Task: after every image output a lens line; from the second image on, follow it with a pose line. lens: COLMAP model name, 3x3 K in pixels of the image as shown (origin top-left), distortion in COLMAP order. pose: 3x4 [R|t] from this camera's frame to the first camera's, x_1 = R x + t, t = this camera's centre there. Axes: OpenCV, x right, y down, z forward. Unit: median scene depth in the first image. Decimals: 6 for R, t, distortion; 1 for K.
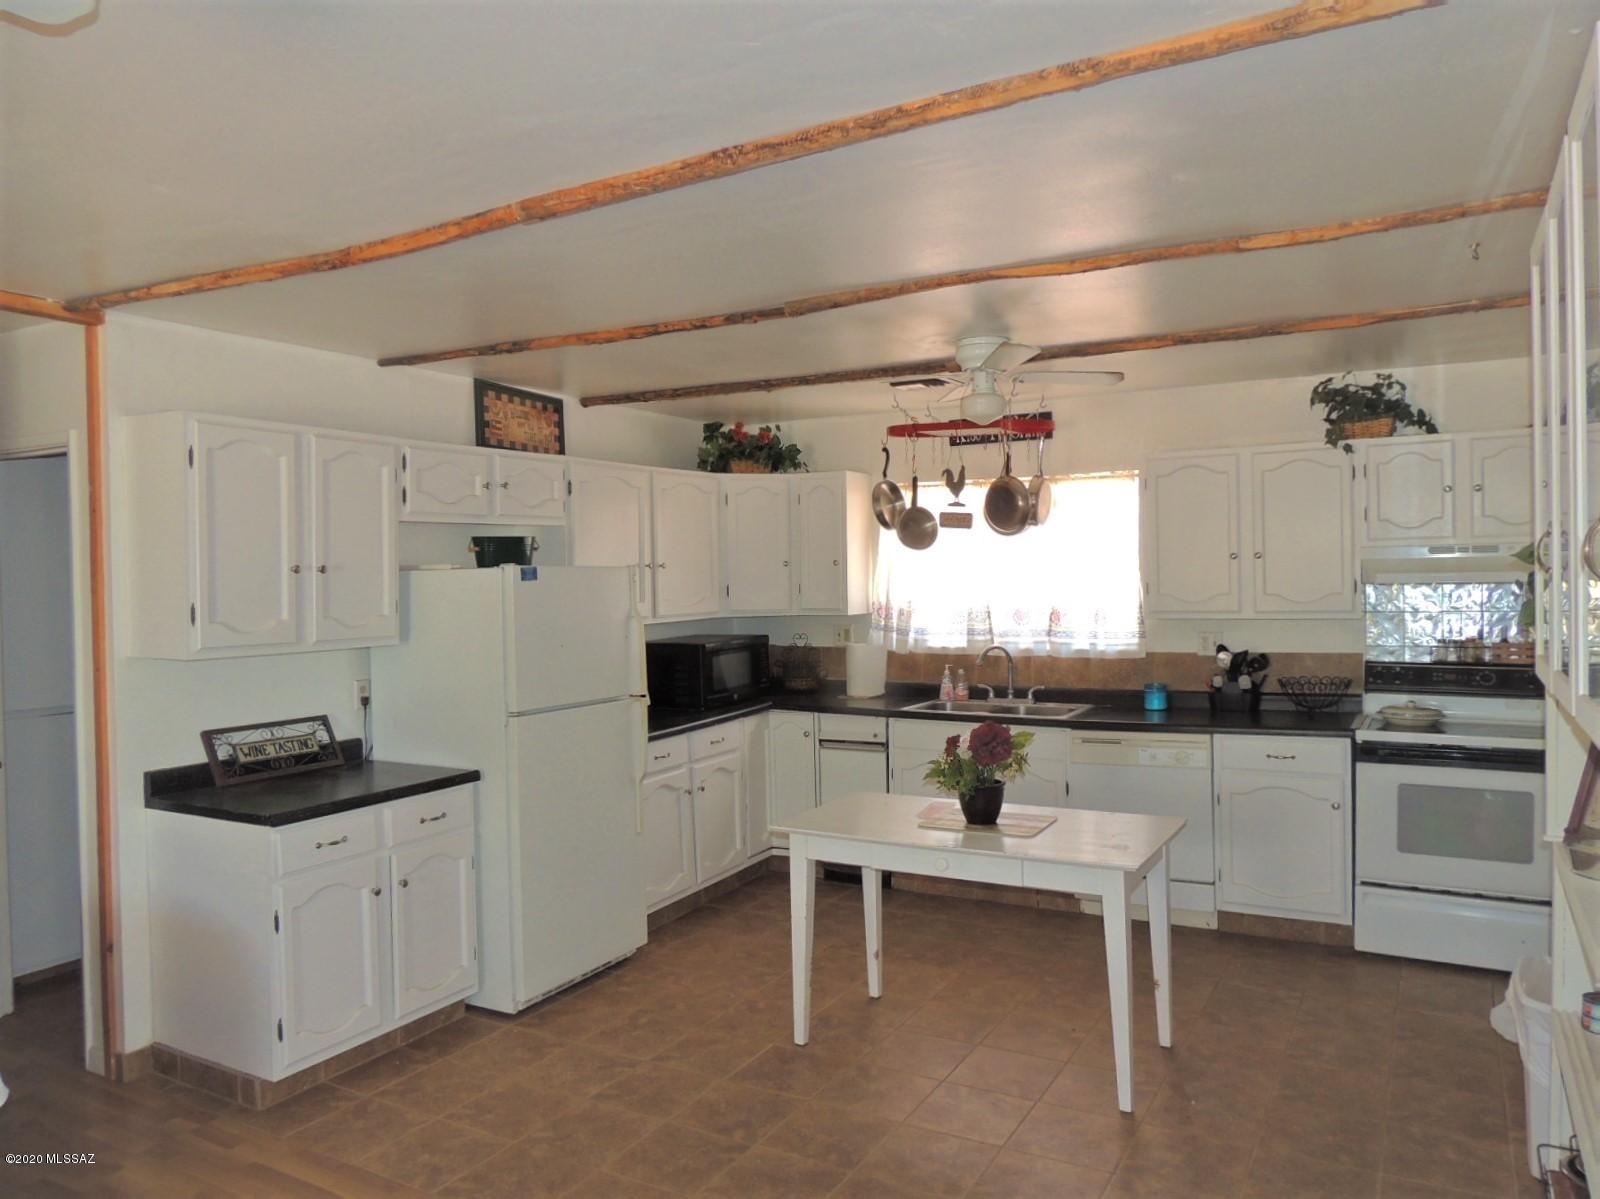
lens RADIAL K [[1134.4, 0, 815.5], [0, 1134.4, 602.1], [0, 0, 1]] dist [-0.023906, -0.000645]
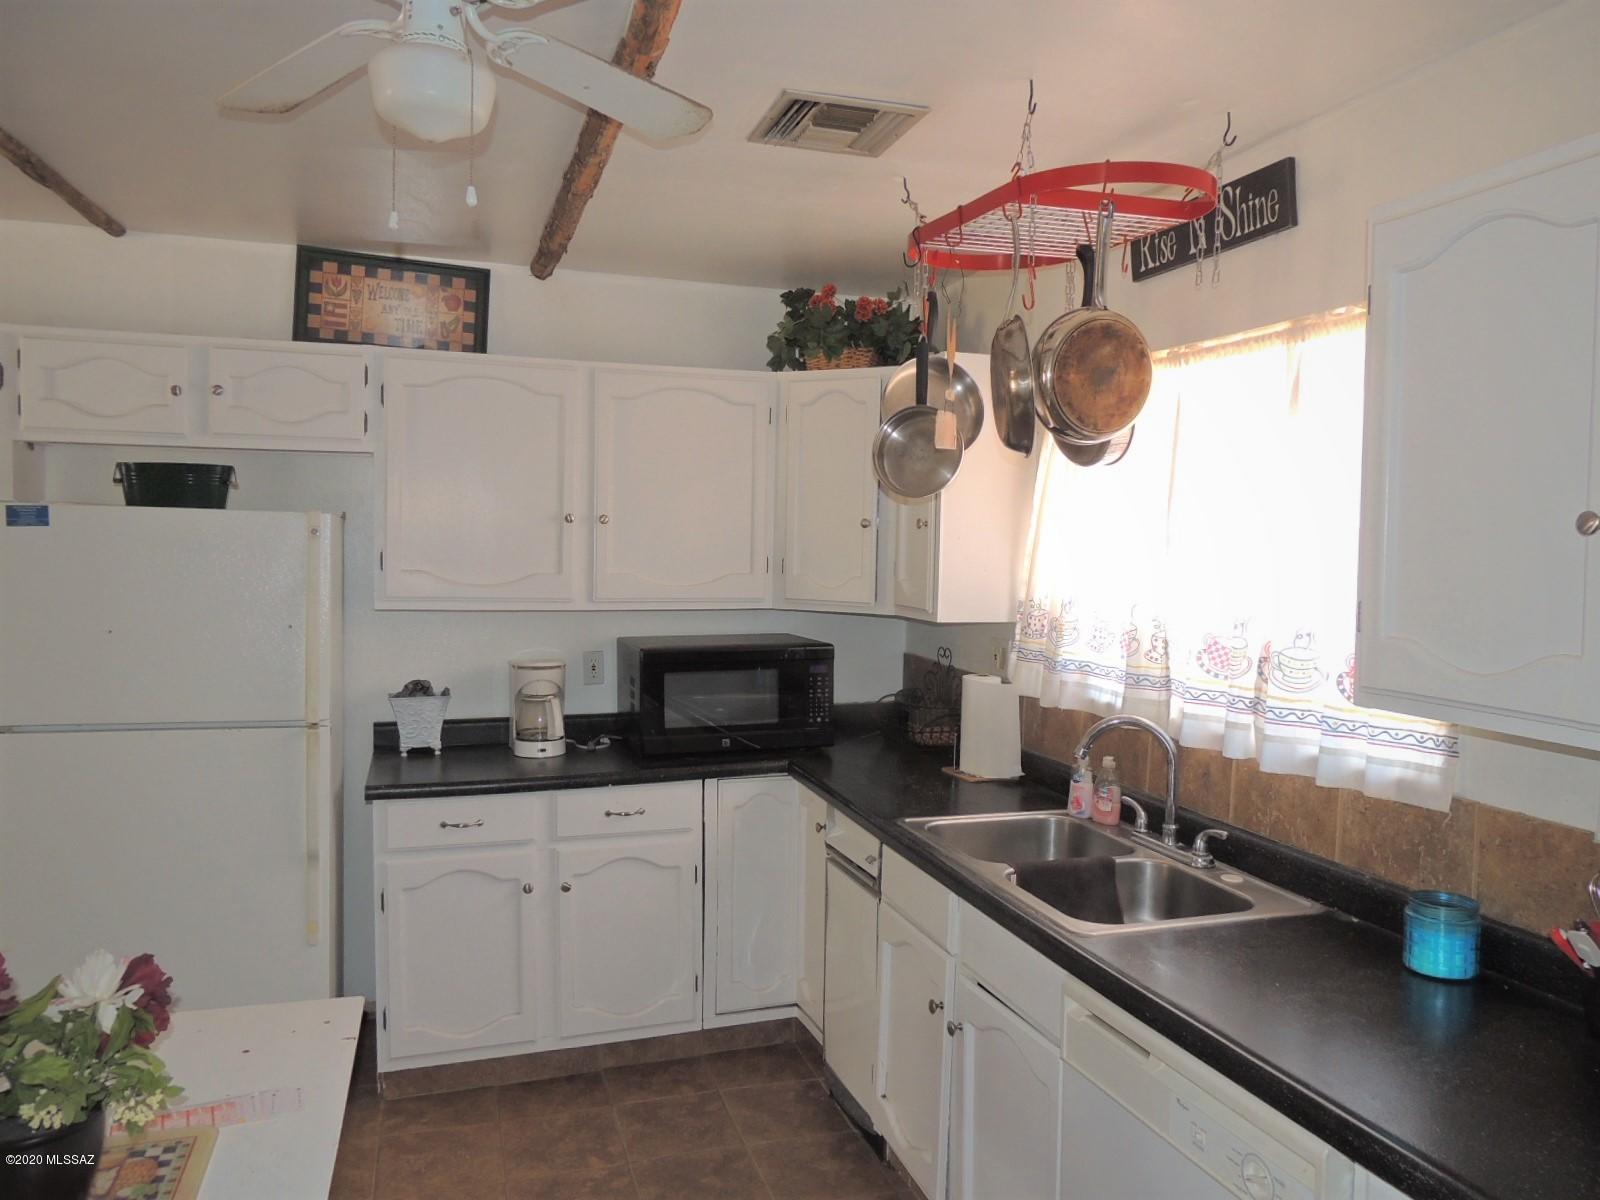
lens RADIAL K [[1134.4, 0, 795.0], [0, 1134.4, 607.6], [0, 0, 1]] dist [-0.023906, -0.000645]
pose [[0.739094, 0.073717, -0.669556, 0.391060], [-0.052844, 0.997276, 0.051466, -0.022637], [0.671526, -0.002656, 0.740976, 0.643929]]
